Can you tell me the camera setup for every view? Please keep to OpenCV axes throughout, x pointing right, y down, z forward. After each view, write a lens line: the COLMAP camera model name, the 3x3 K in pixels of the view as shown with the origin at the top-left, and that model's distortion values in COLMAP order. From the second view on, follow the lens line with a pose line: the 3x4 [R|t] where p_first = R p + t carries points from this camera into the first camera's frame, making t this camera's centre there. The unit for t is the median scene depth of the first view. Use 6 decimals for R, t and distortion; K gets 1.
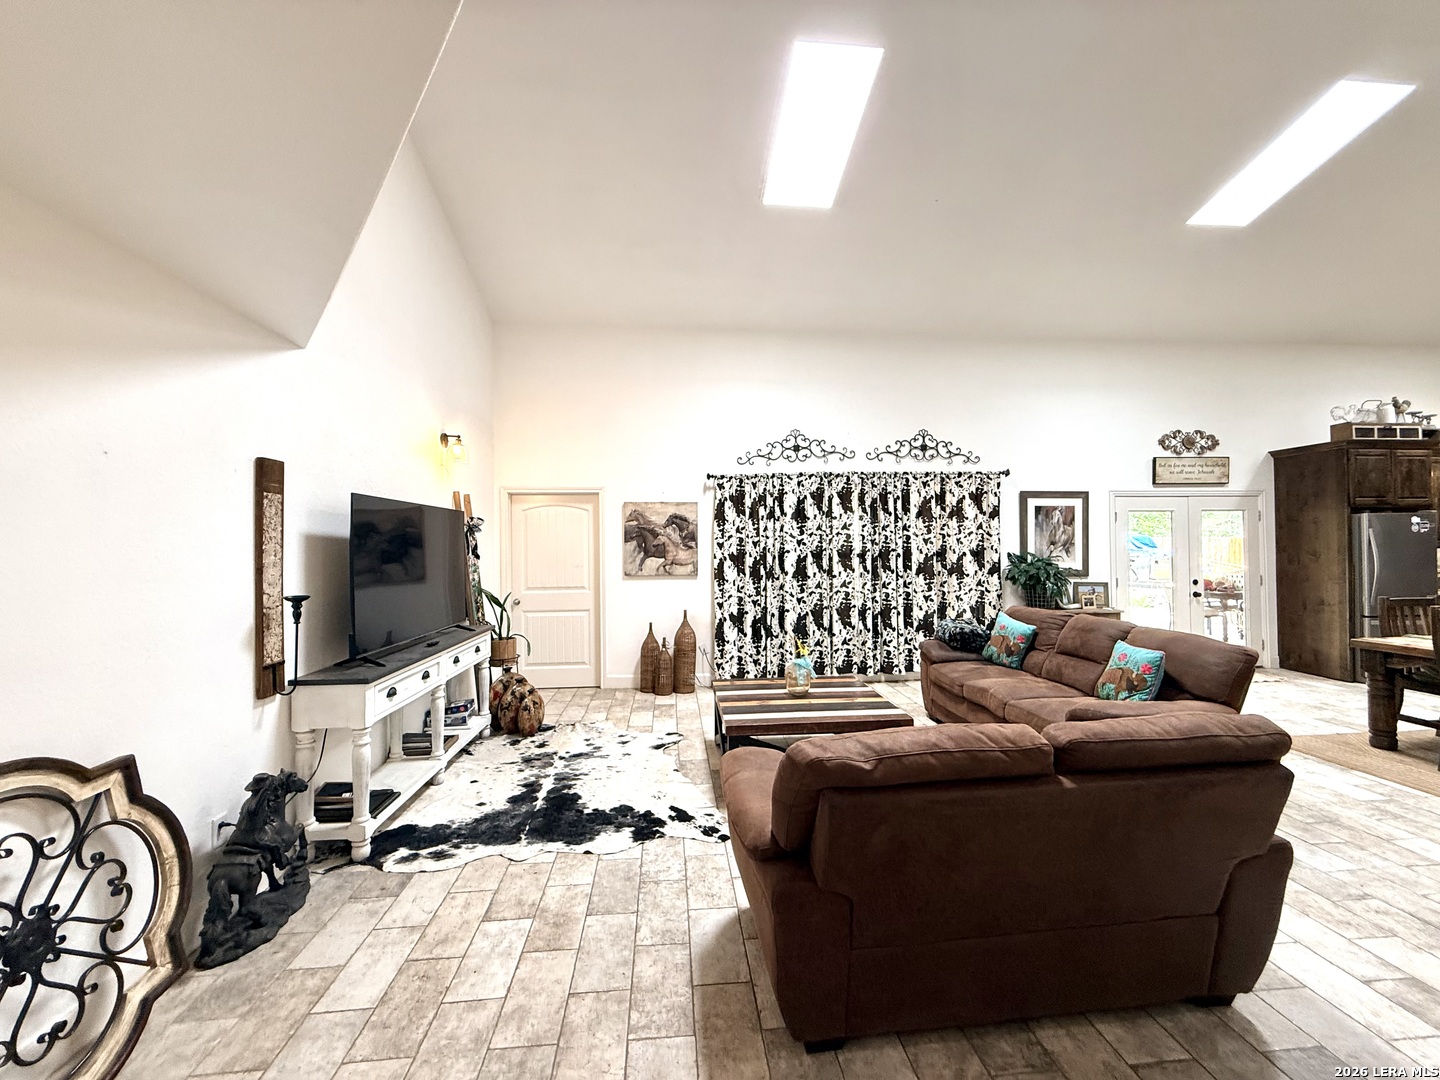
lens RADIAL K [[573.8, 0, 718.0], [0, 573.8, 539.3], [0, 0, 1]] dist [-0.001530, 0.000516]
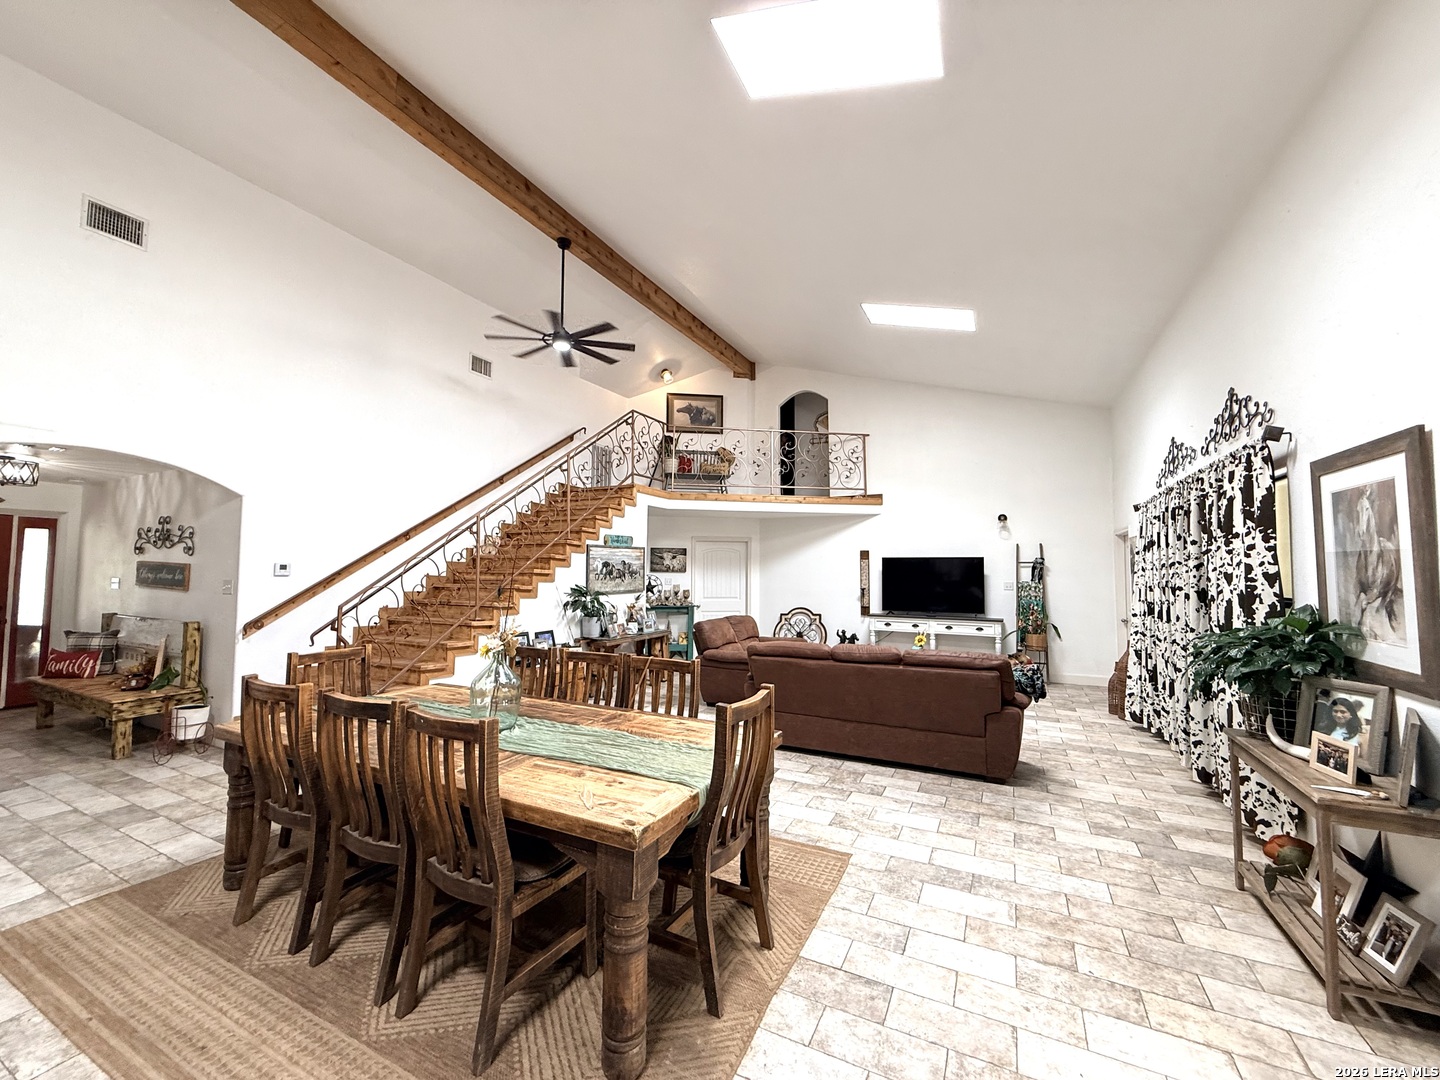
lens RADIAL K [[573.8, 0, 718.0], [0, 573.8, 539.3], [0, 0, 1]] dist [-0.001530, 0.000516]
pose [[-0.525812, -0.041400, -0.849593, 1.143398], [0.008914, 0.998492, -0.054173, -0.007996], [0.850554, -0.036058, -0.524650, 0.861680]]
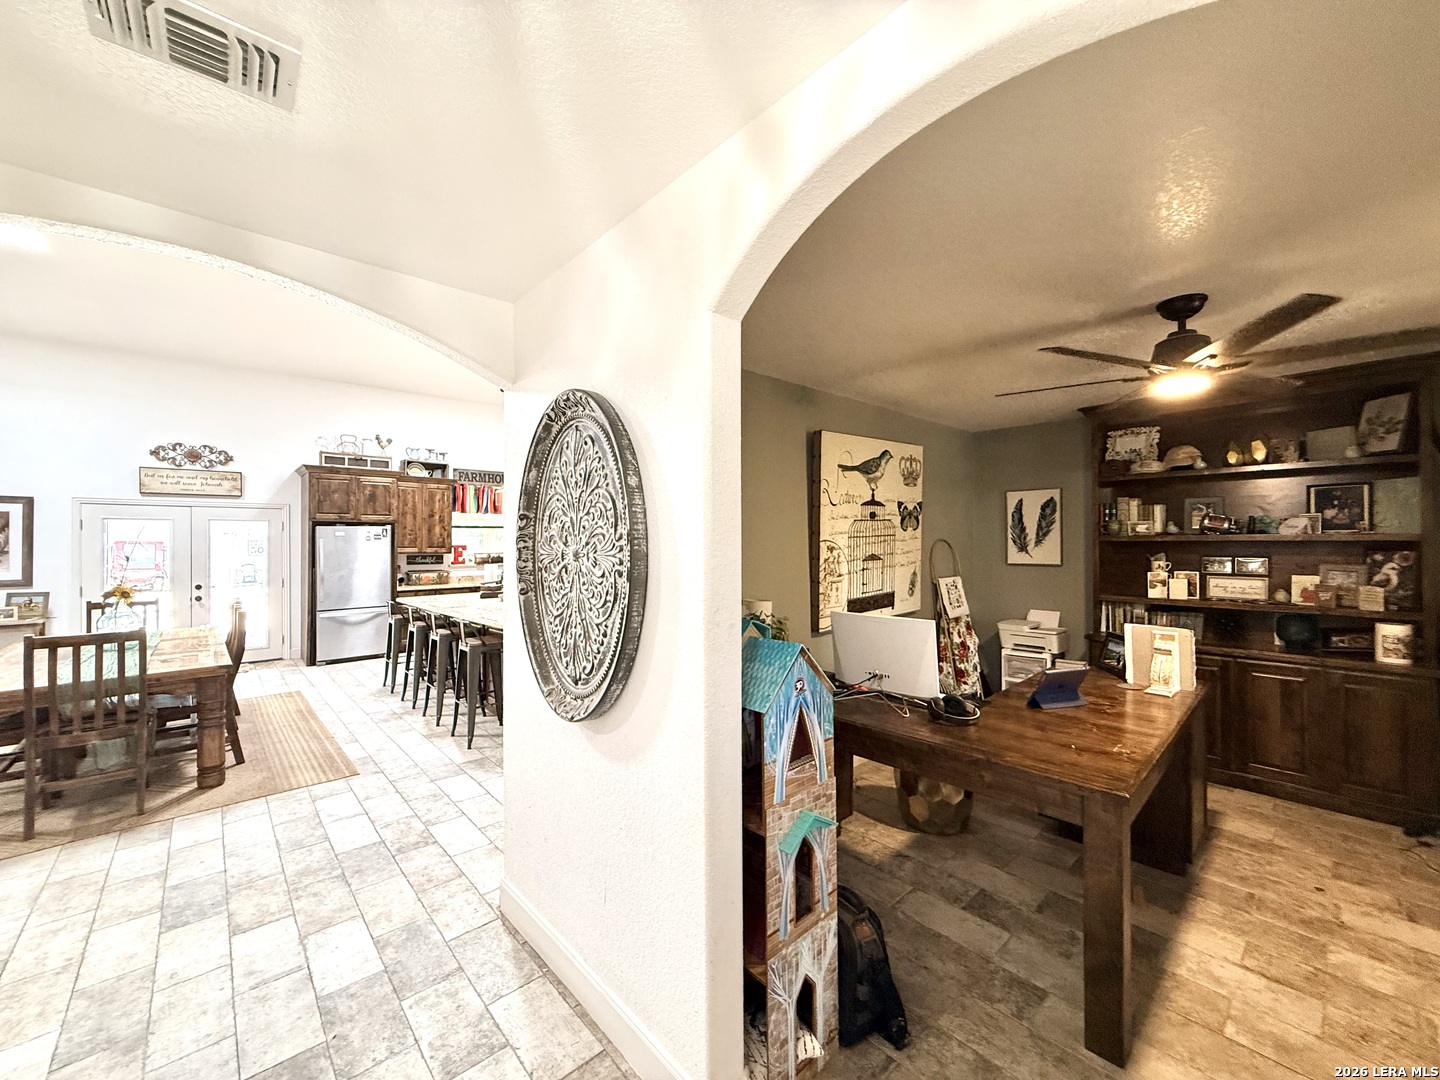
lens RADIAL K [[573.8, 0, 718.0], [0, 573.8, 539.3], [0, 0, 1]] dist [-0.001530, 0.000516]
pose [[0.796891, 0.007970, 0.604071, 1.006370], [-0.008755, 0.999960, -0.001644, -0.021939], [-0.604060, -0.003978, 0.796929, -0.457984]]
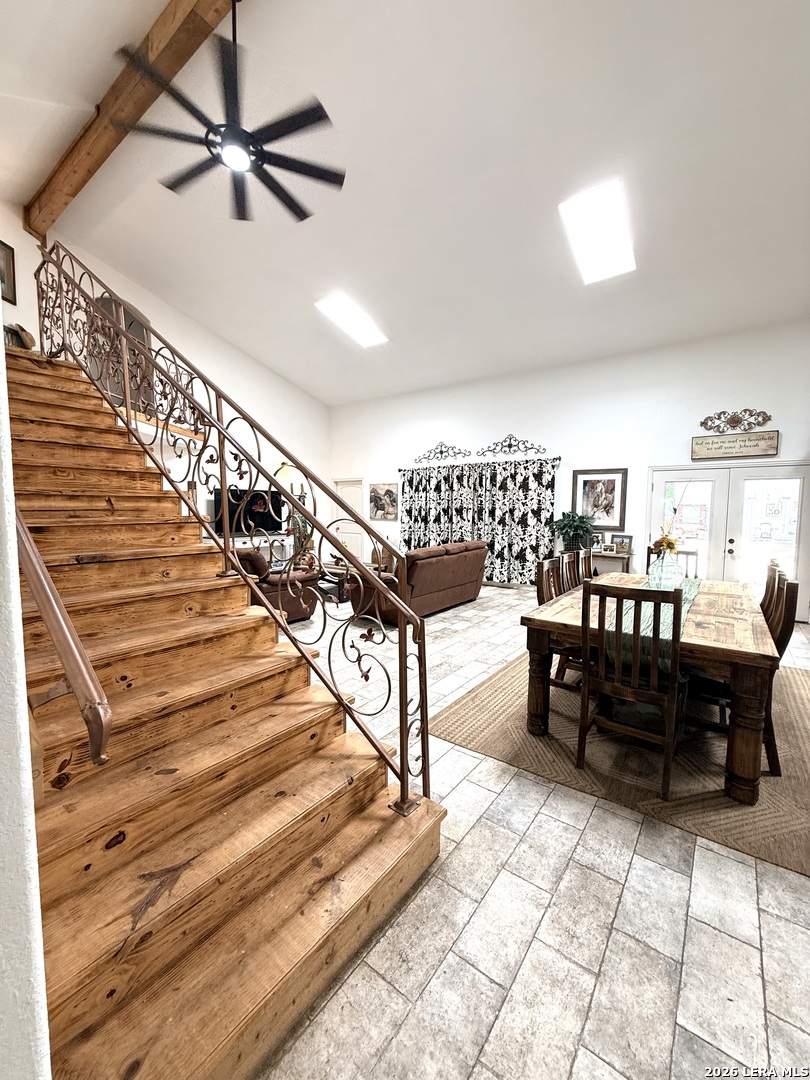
lens RADIAL K [[430.4, 0, 405.0], [0, 430.4, 540.0], [0, 0, 1]] dist [-0.001530, 0.000516]
pose [[0.745808, 0.065410, -0.662942, 0.965132], [-0.005810, 0.995769, 0.091713, -0.005178], [0.666136, -0.064549, 0.743032, -0.113460]]
